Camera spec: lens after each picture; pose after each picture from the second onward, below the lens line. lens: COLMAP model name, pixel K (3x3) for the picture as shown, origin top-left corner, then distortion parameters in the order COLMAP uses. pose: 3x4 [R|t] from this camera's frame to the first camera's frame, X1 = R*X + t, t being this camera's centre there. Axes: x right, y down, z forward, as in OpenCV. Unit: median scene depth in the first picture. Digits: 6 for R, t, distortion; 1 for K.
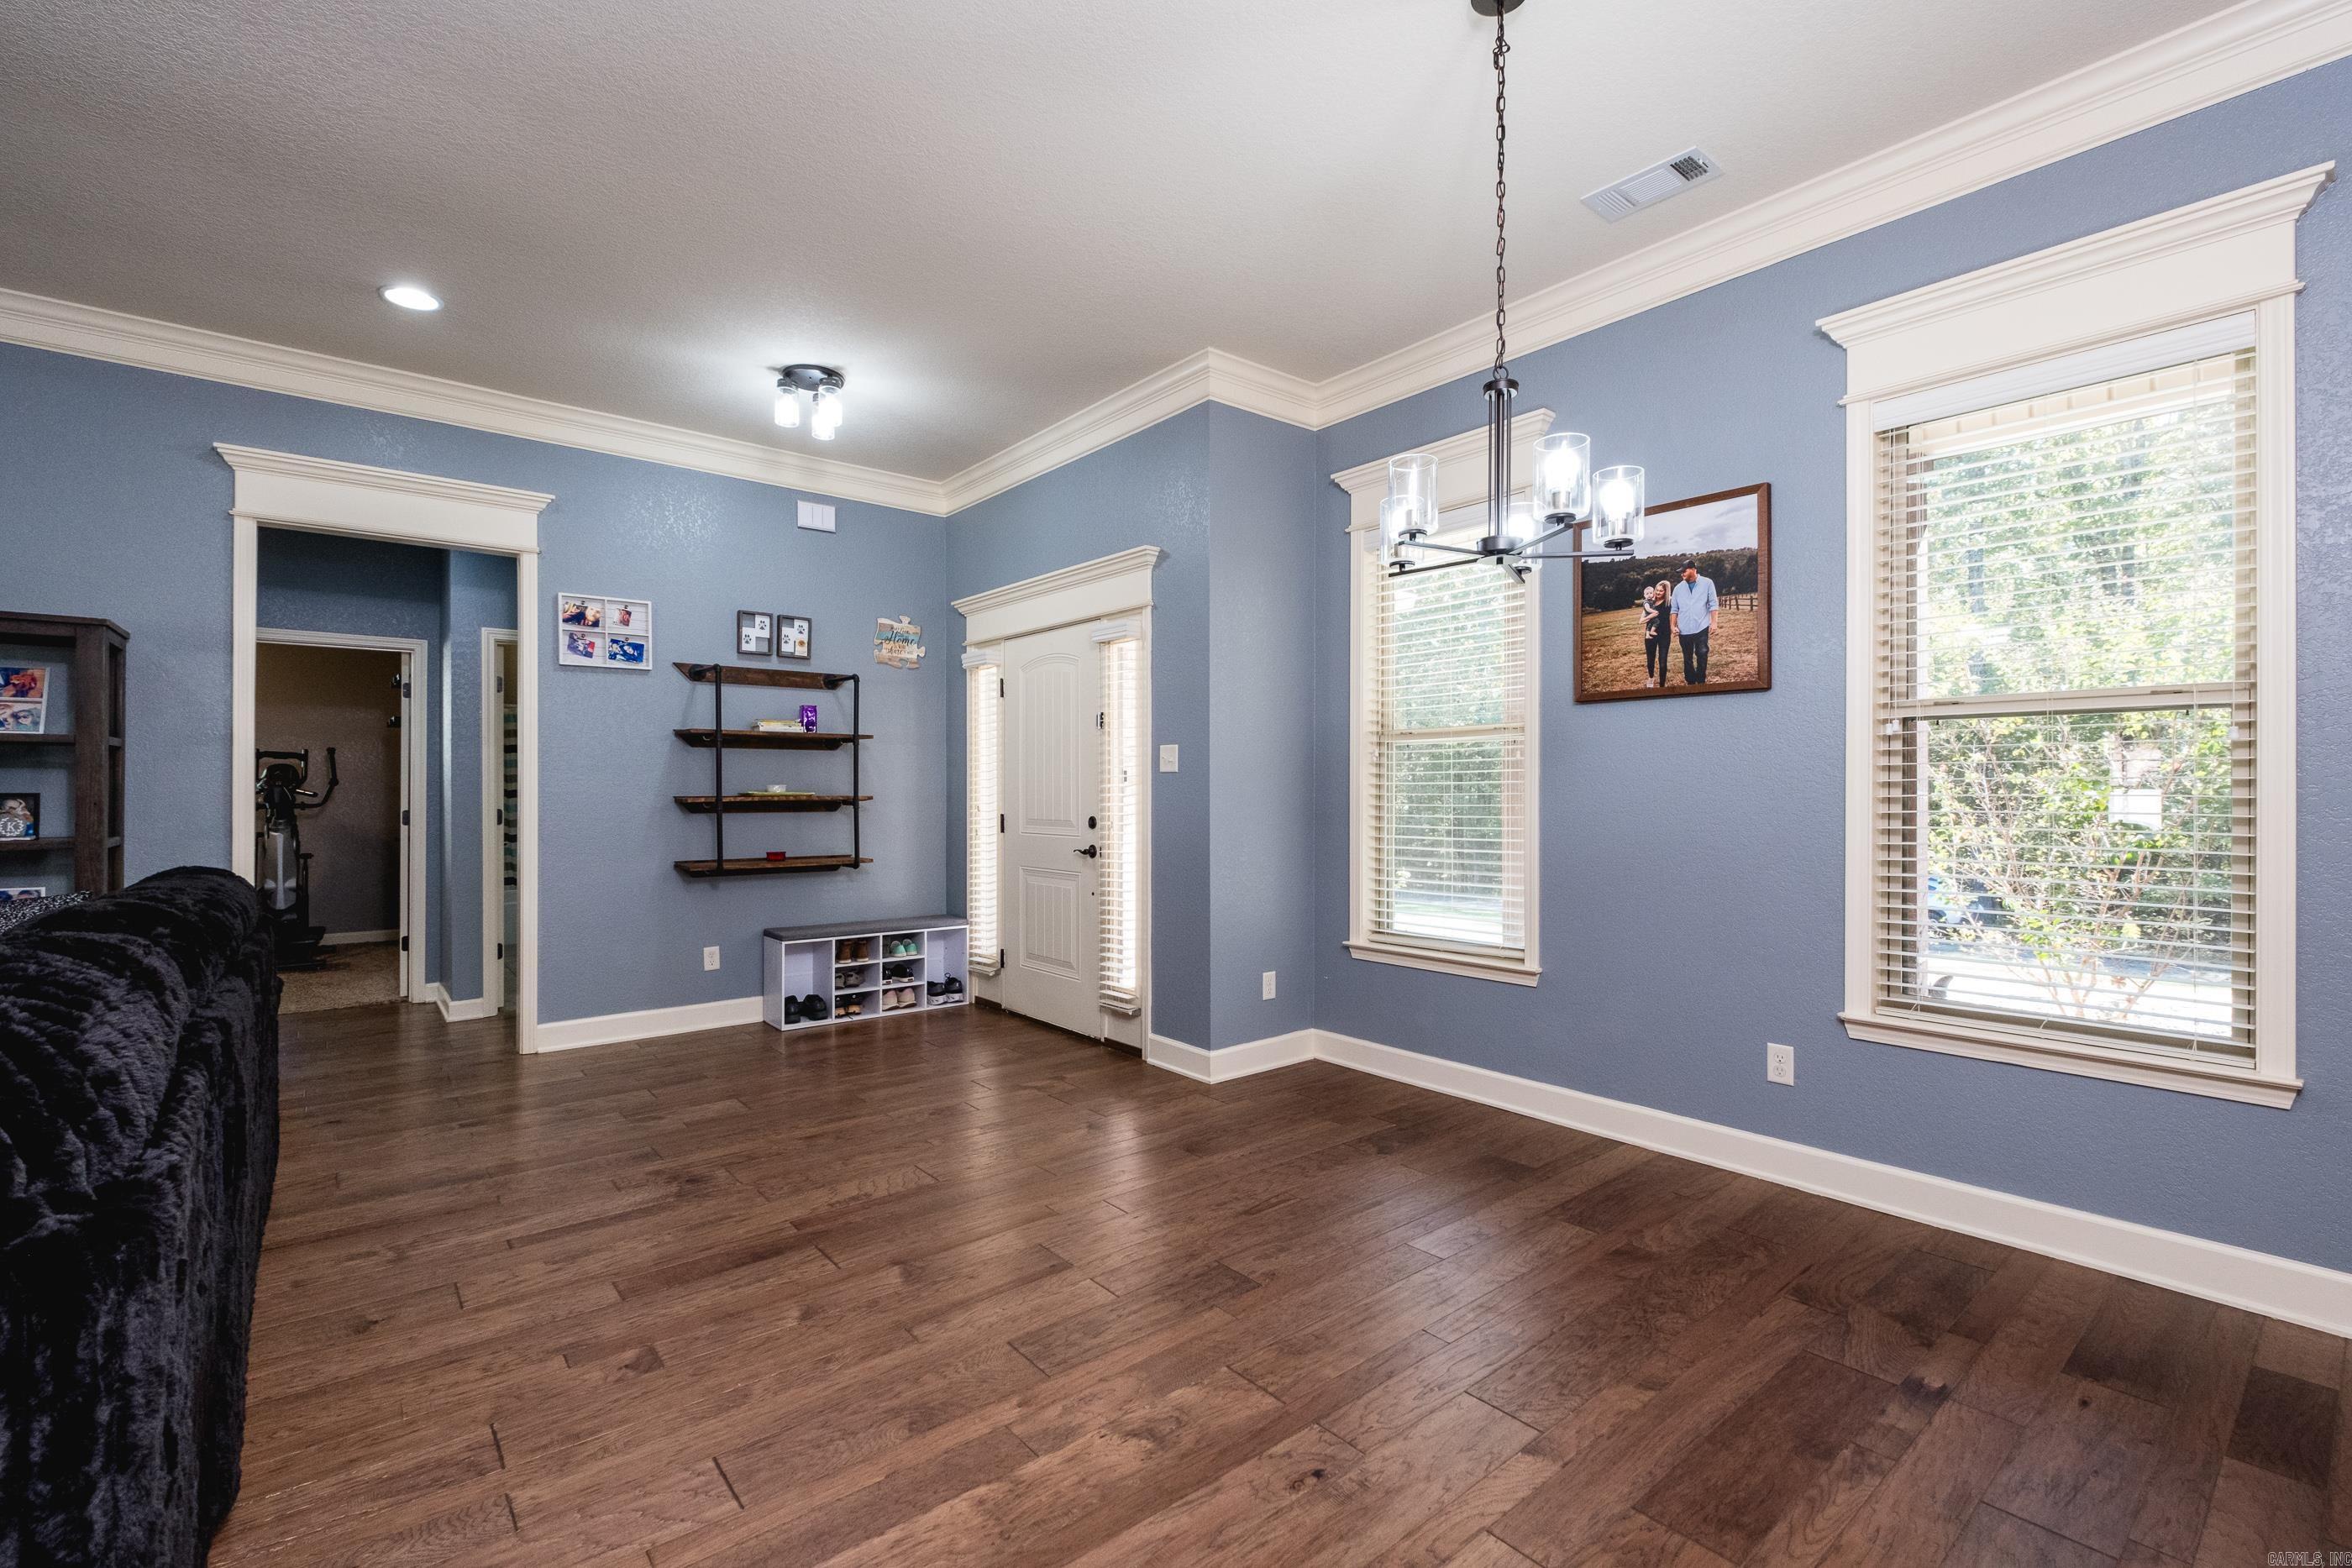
lens RADIAL K [[1014.2, 0, 1188.0], [0, 1014.2, 785.1], [0, 0, 1]] dist [0.005020, -0.004138]
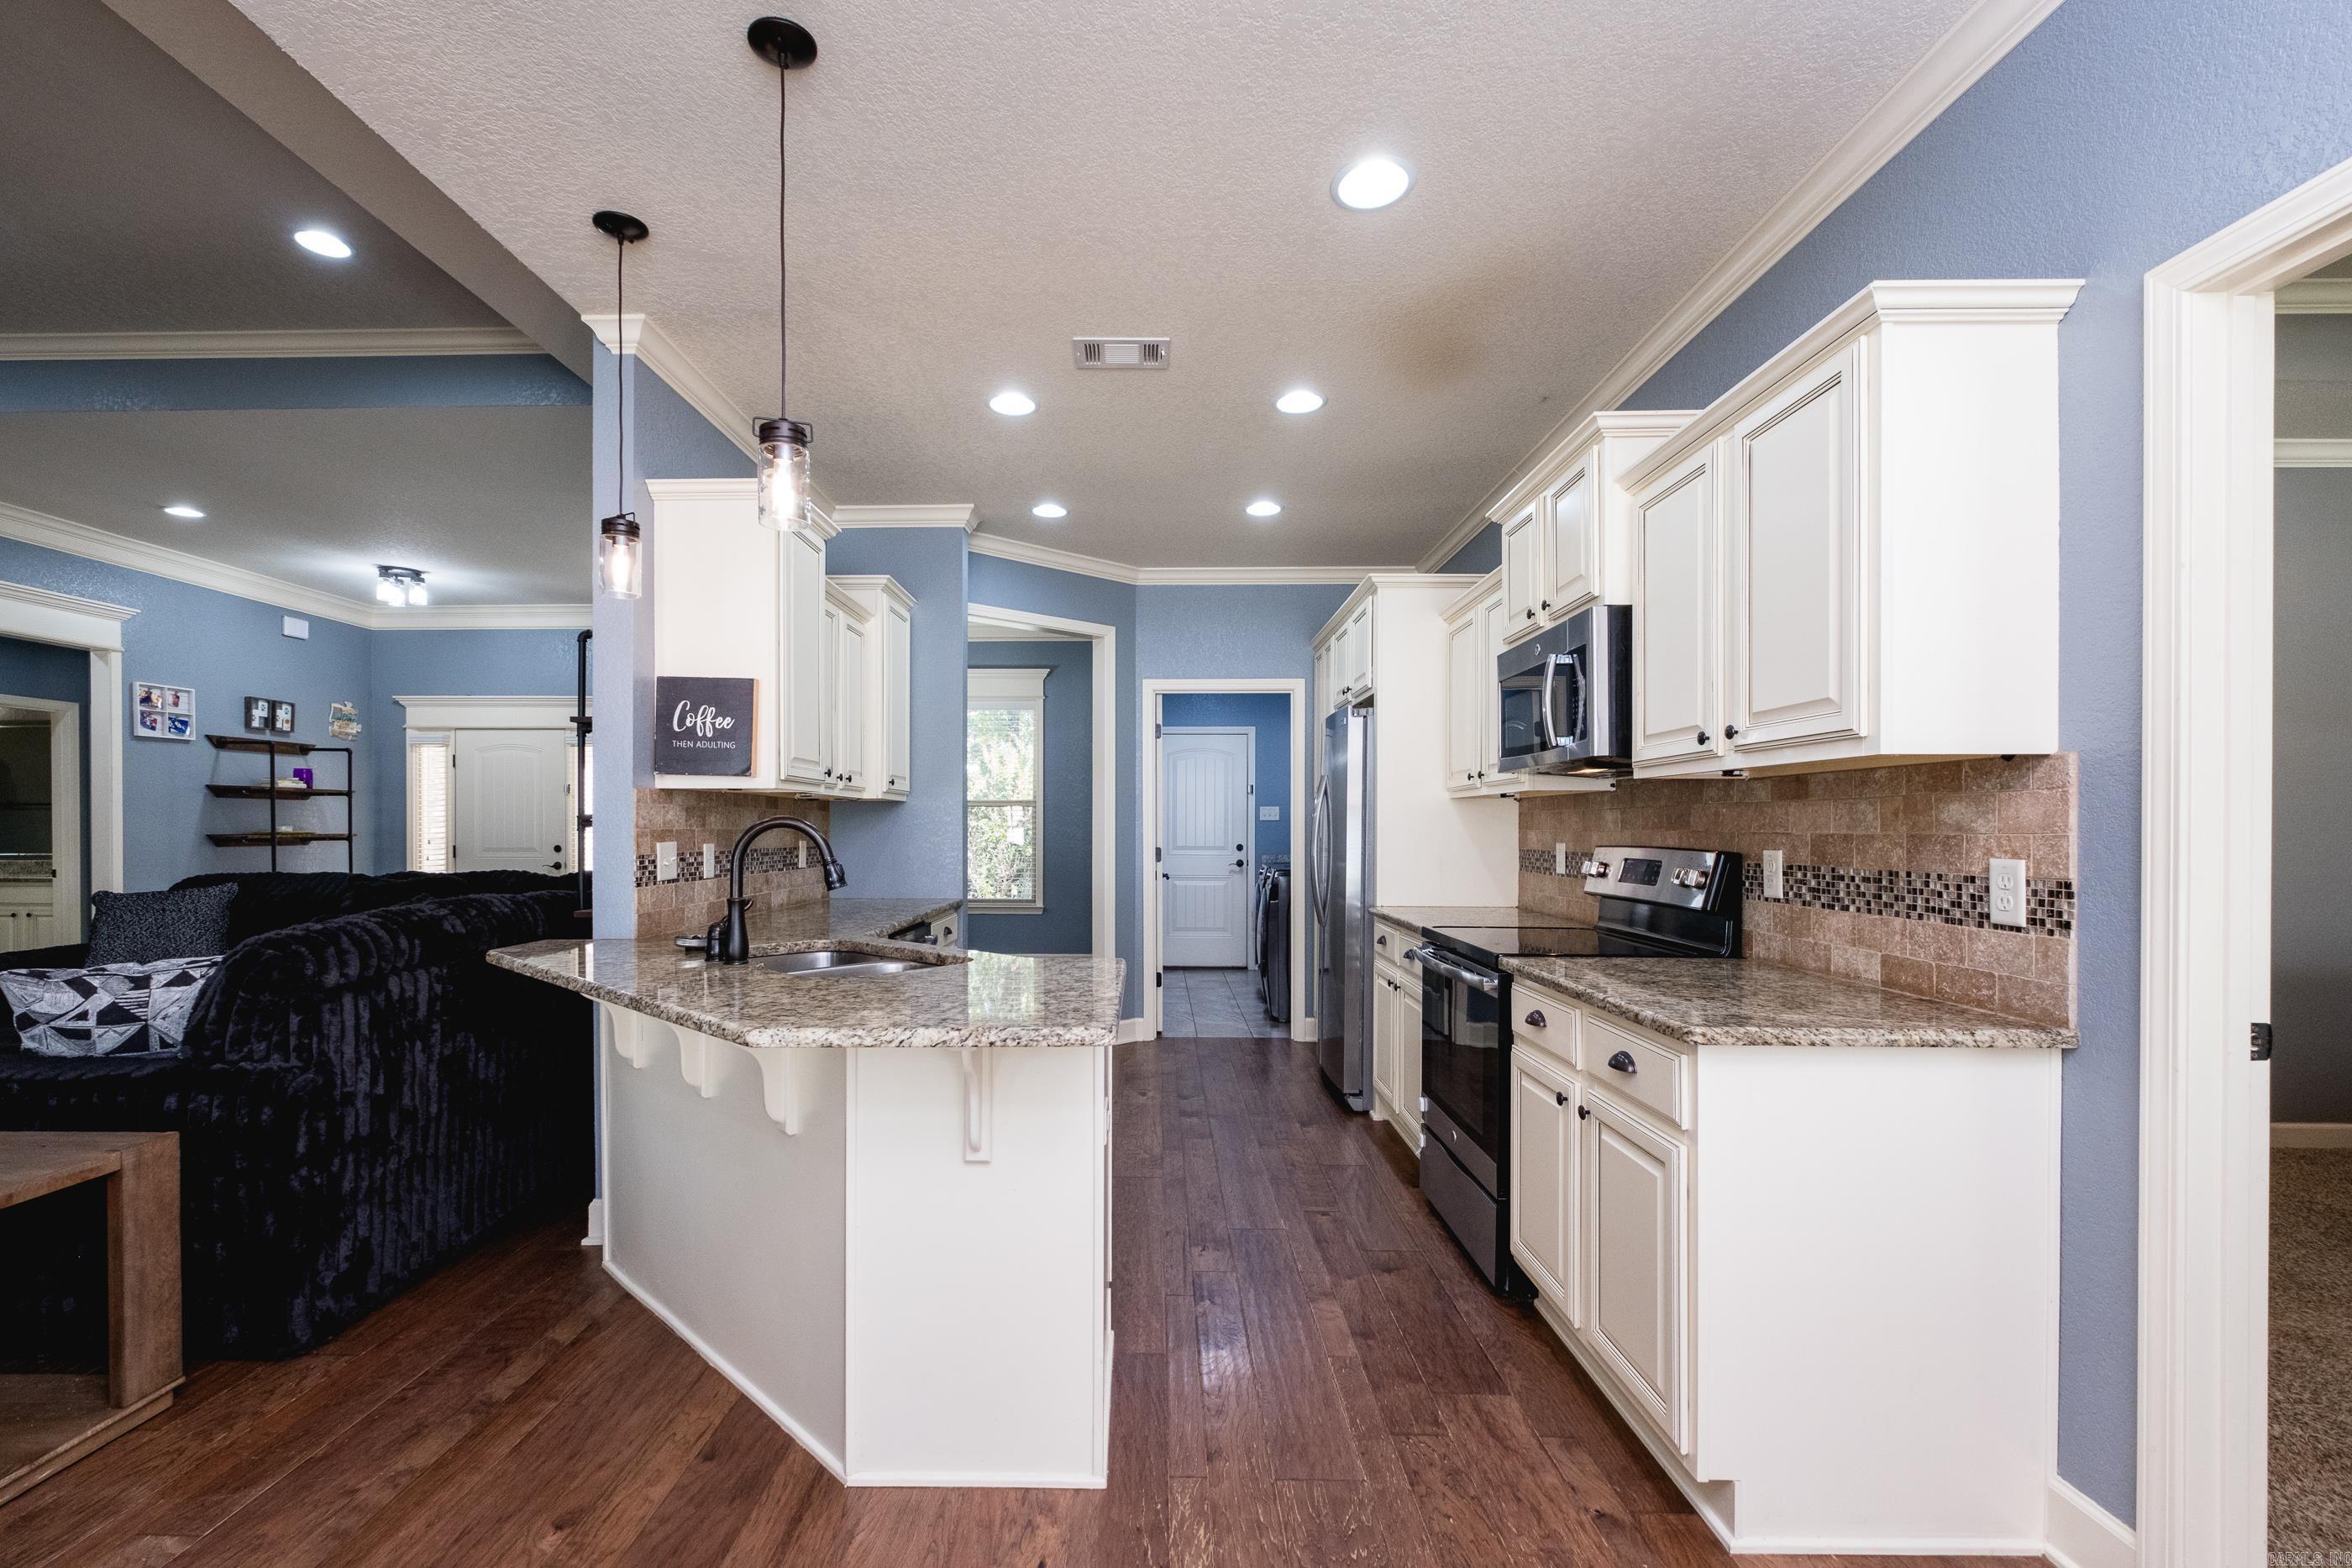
lens RADIAL K [[1014.2, 0, 1126.8], [0, 1014.2, 831.7], [0, 0, 1]] dist [0.005020, -0.004138]
pose [[0.666233, -0.000576, 0.745744, -0.691976], [-0.004883, 0.999975, 0.005134, -0.005098], [-0.745728, -0.007062, 0.666213, -0.796927]]
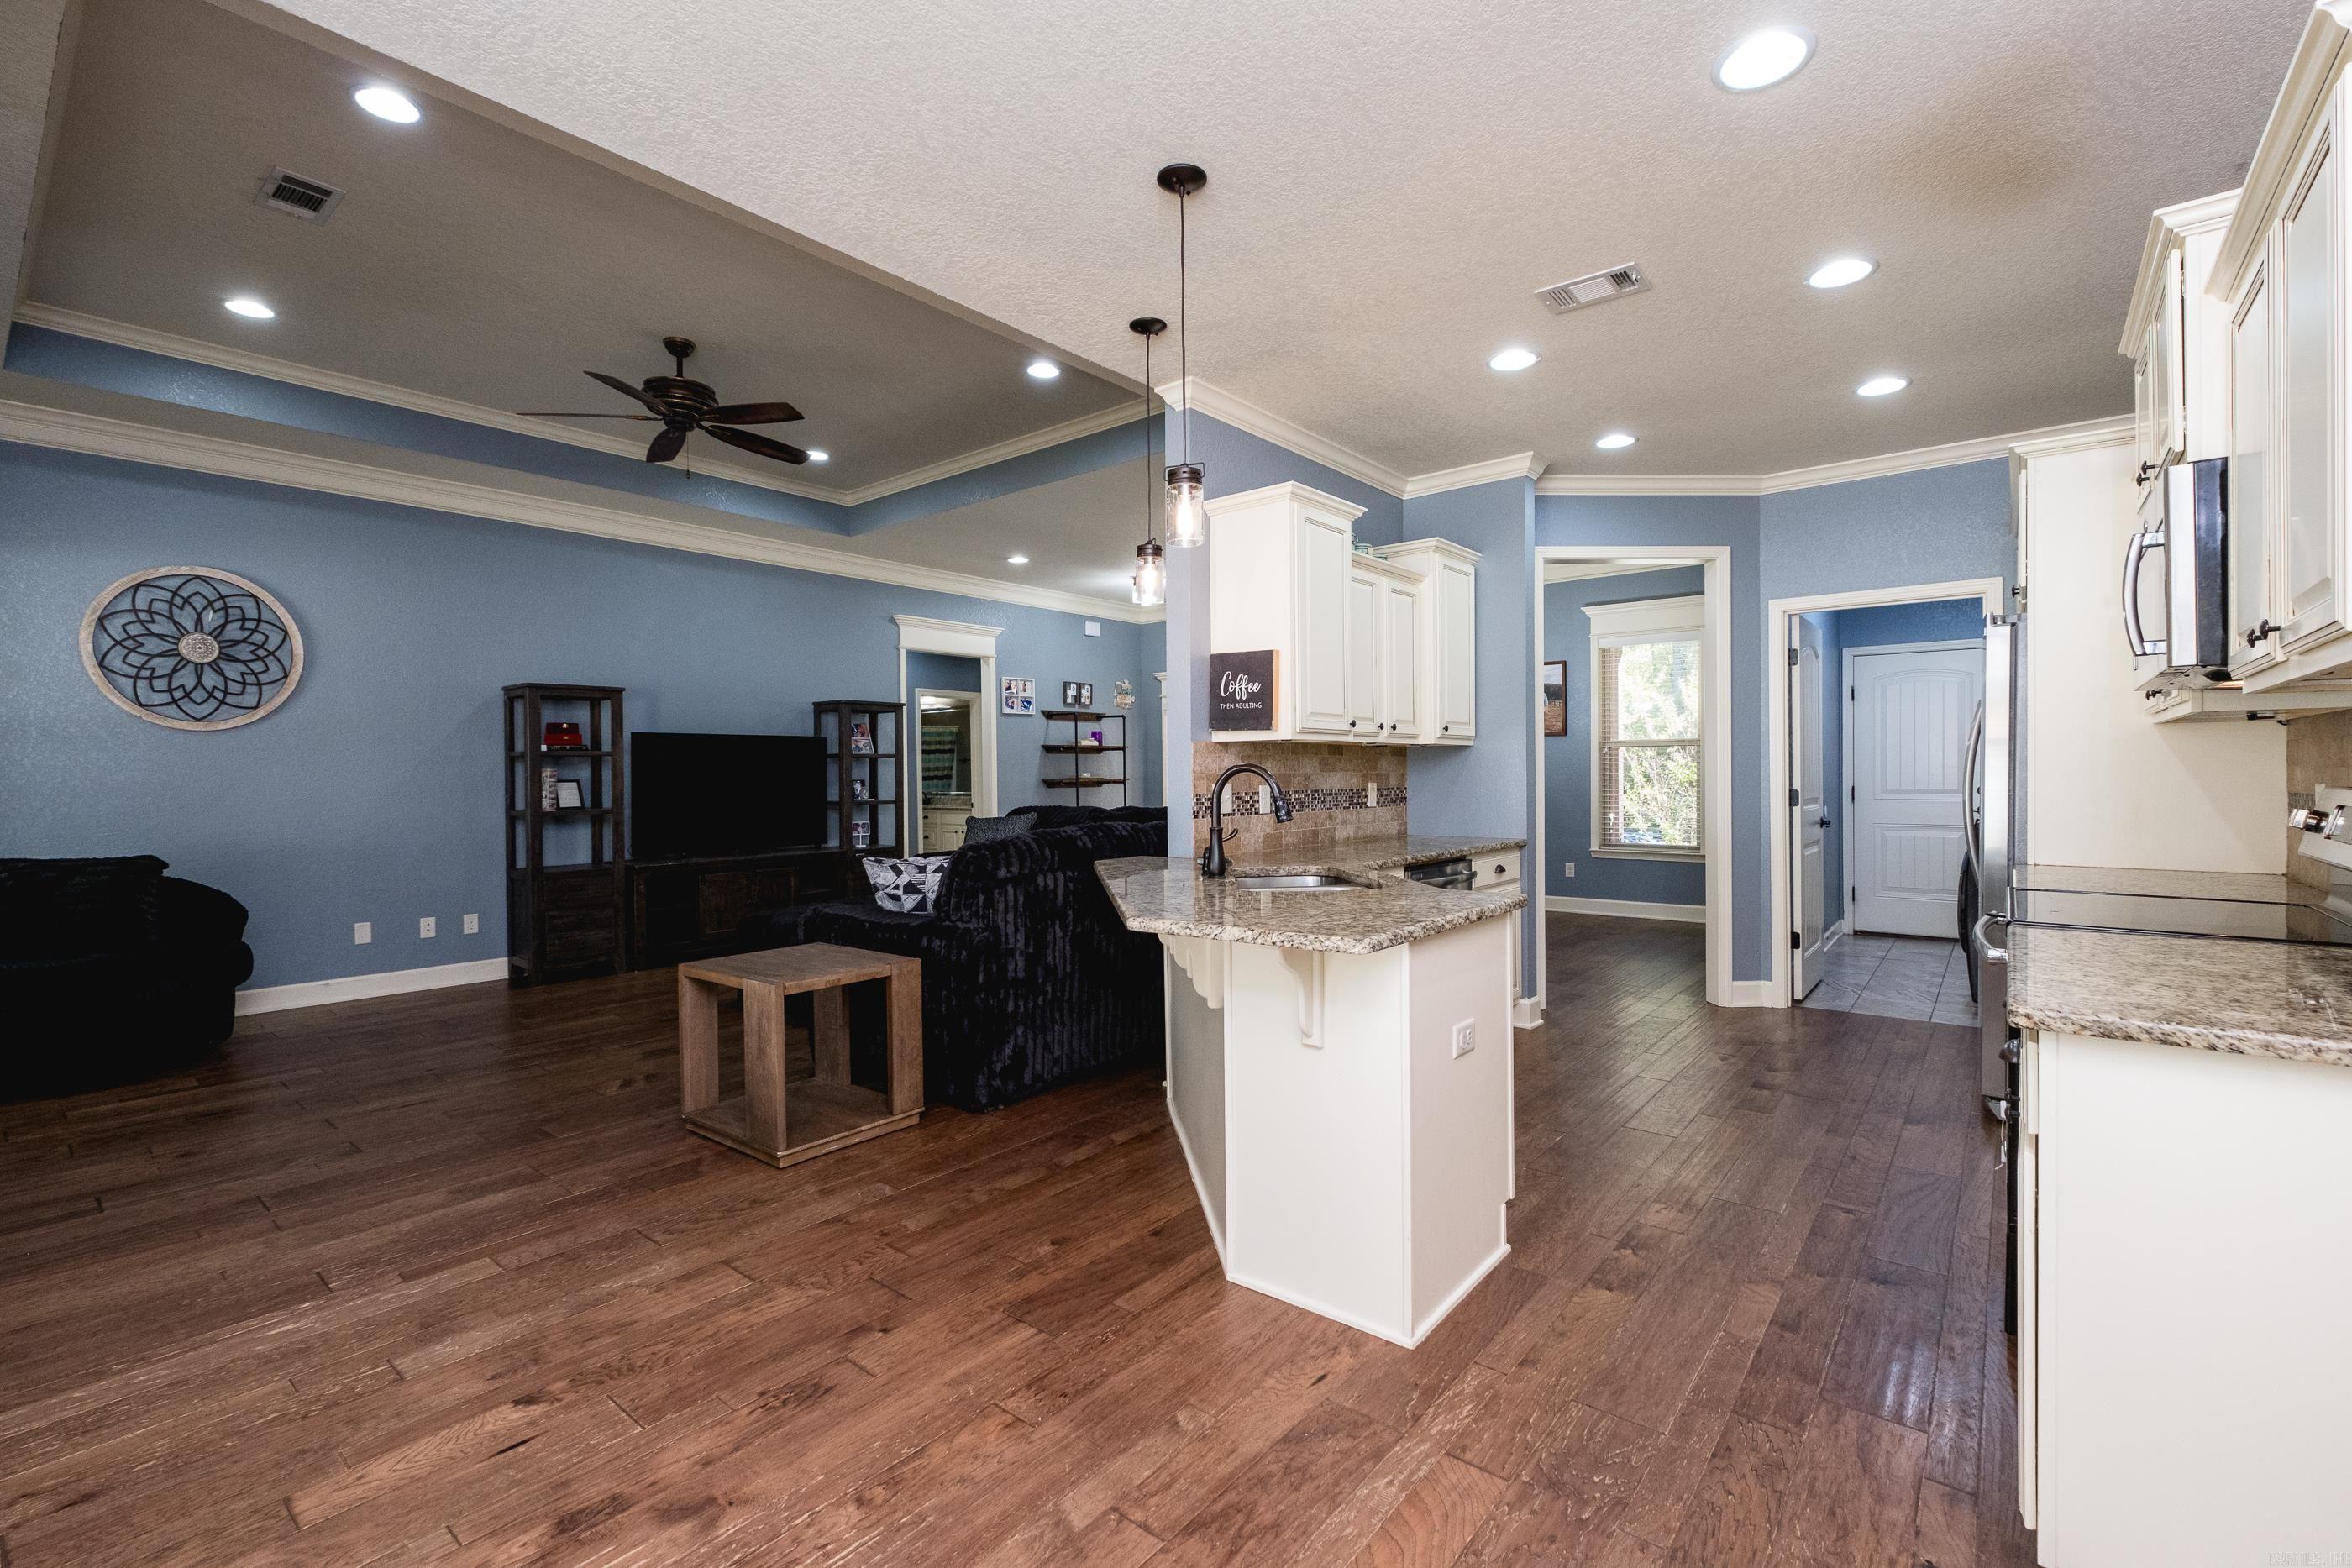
lens RADIAL K [[1014.2, 0, 1187.4], [0, 1014.2, 784.8], [0, 0, 1]] dist [0.005020, -0.004138]
pose [[0.982572, -0.008741, 0.185676, -0.588586], [0.006096, 0.999872, 0.014809, -0.005256], [-0.185781, -0.013419, 0.982499, -0.941235]]
